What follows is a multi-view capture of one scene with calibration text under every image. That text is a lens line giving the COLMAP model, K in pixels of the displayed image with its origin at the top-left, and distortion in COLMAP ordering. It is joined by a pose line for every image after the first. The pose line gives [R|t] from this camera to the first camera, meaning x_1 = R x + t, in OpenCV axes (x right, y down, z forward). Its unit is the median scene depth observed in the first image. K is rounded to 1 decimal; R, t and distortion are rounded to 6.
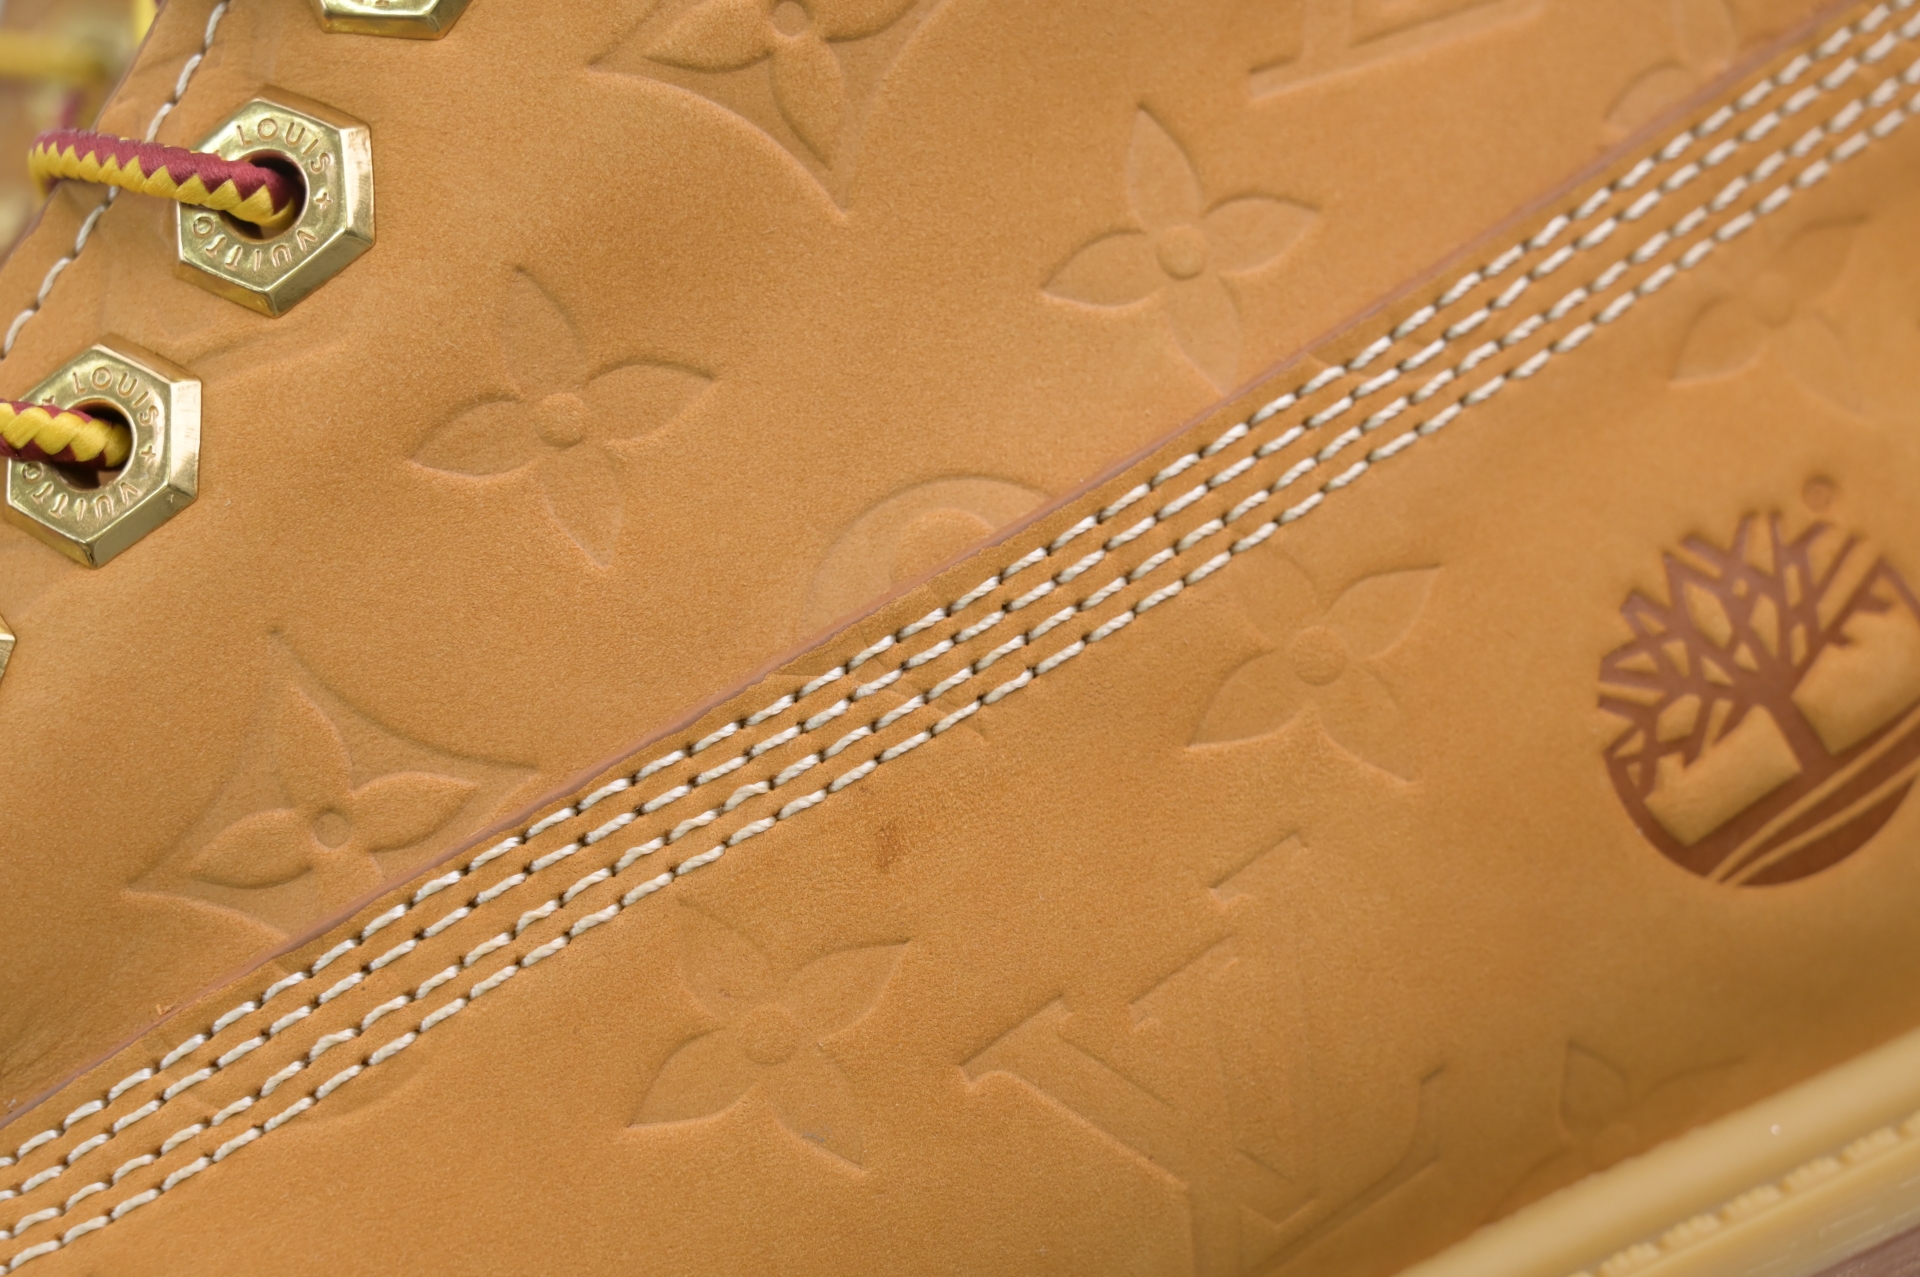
lens RADIAL K [[3854.0, 0, 960.0], [0, 3854.0, 638.5], [0, 0, 1]] dist [-0.006429, -0.126422]
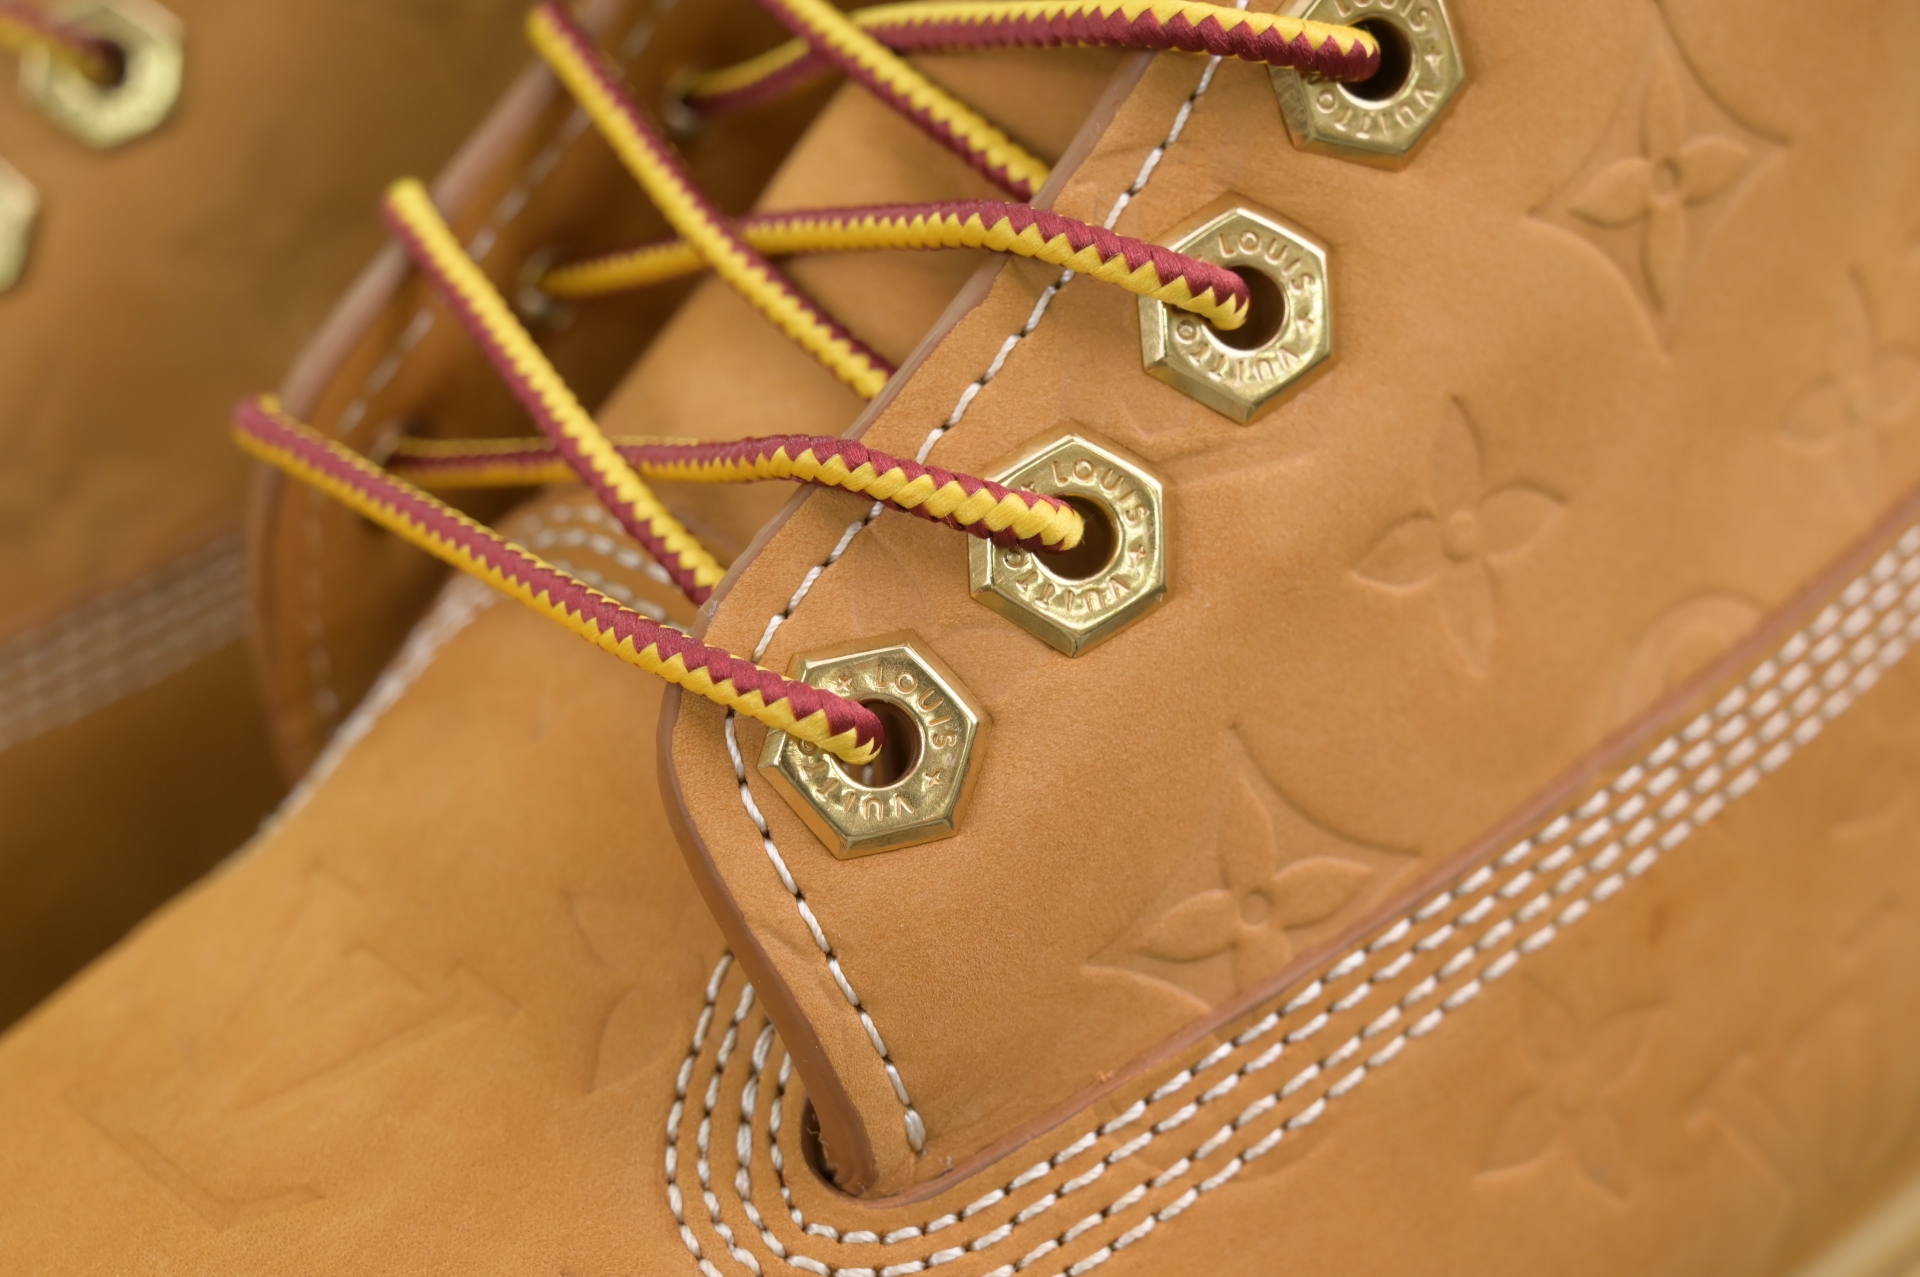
lens RADIAL K [[3854.0, 0, 960.0], [0, 3854.0, 638.5], [0, 0, 1]] dist [-0.006429, -0.126422]
pose [[0.875592, 0.034782, 0.481798, -0.747421], [-0.110235, 0.985473, 0.129191, -0.152877], [-0.470305, -0.166230, 0.866707, 0.118972]]
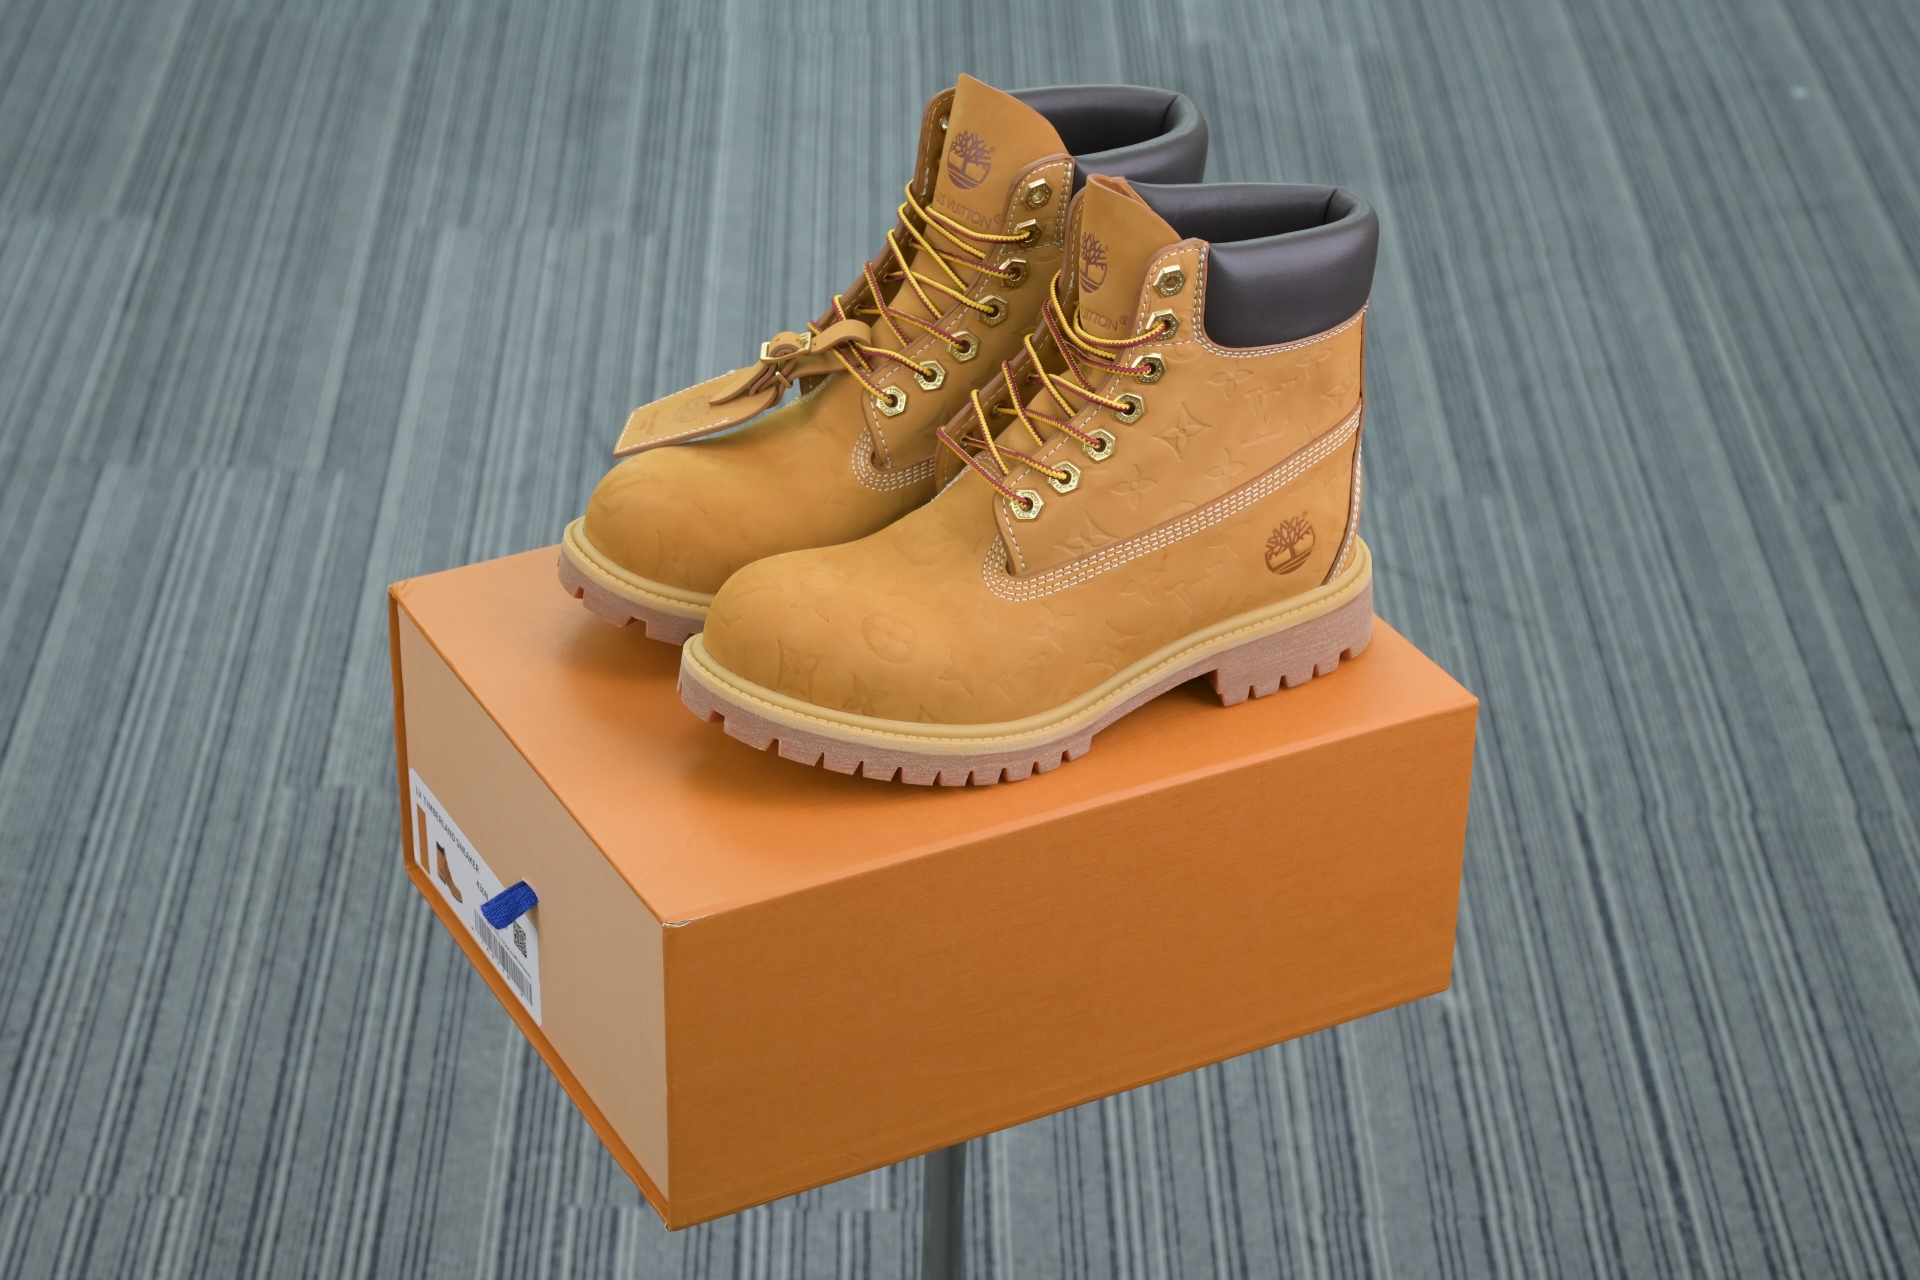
lens RADIAL K [[3854.0, 0, 960.0], [0, 3854.0, 640.0], [0, 0, 1]] dist [-0.006429, -0.126422]
pose [[0.937235, 0.142375, 0.318307, -2.383362], [-0.240769, 0.924540, 0.295391, -1.647456], [-0.252232, -0.353489, 0.900791, -4.806365]]
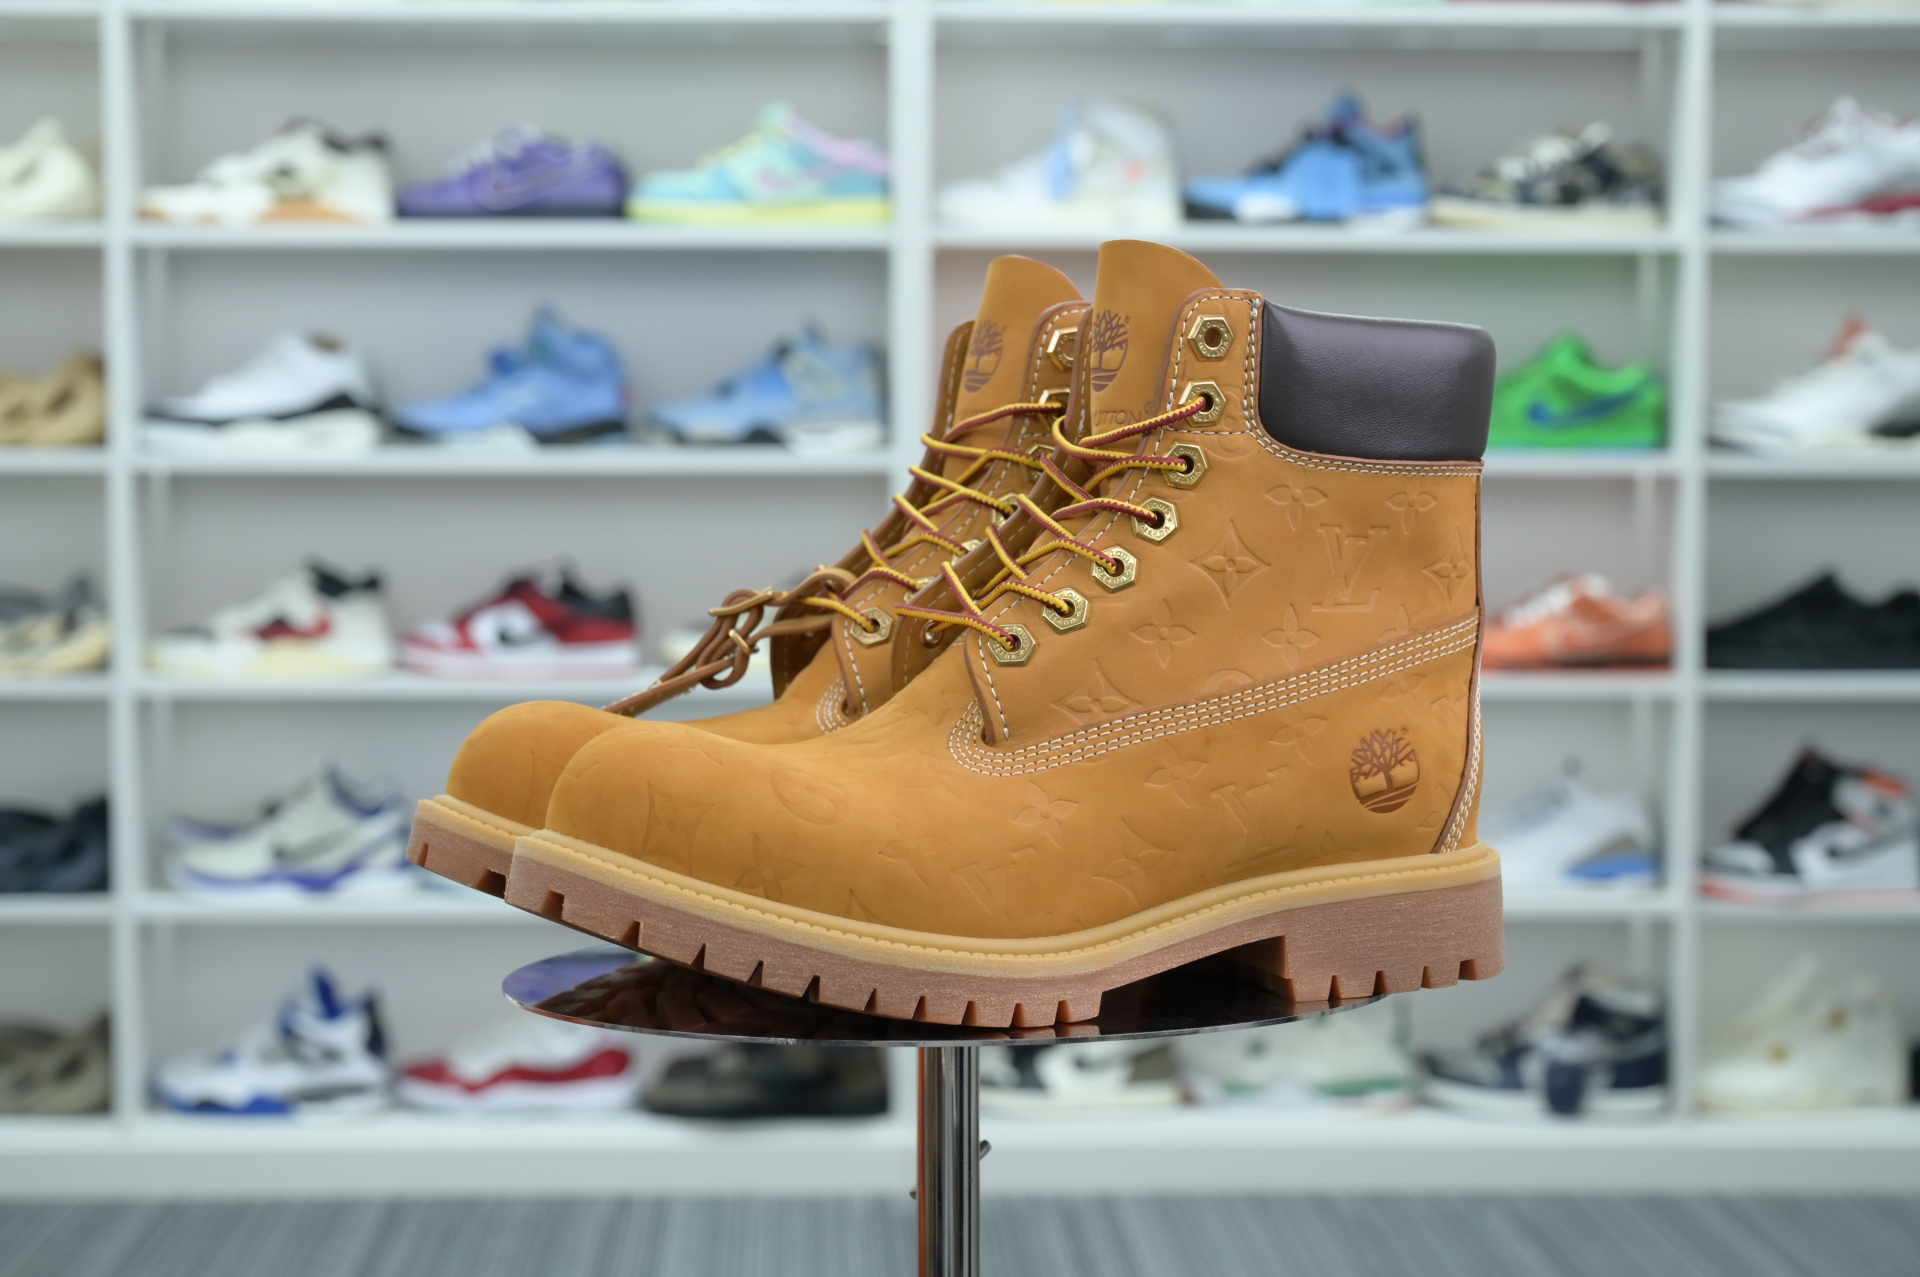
lens RADIAL K [[3854.0, 0, 960.0], [0, 3854.0, 638.5], [0, 0, 1]] dist [-0.006429, -0.126422]
pose [[0.937076, 0.288184, 0.197077, -1.228690], [-0.260733, 0.953064, -0.153905, 0.715694], [-0.232180, 0.092836, 0.968232, -3.373047]]
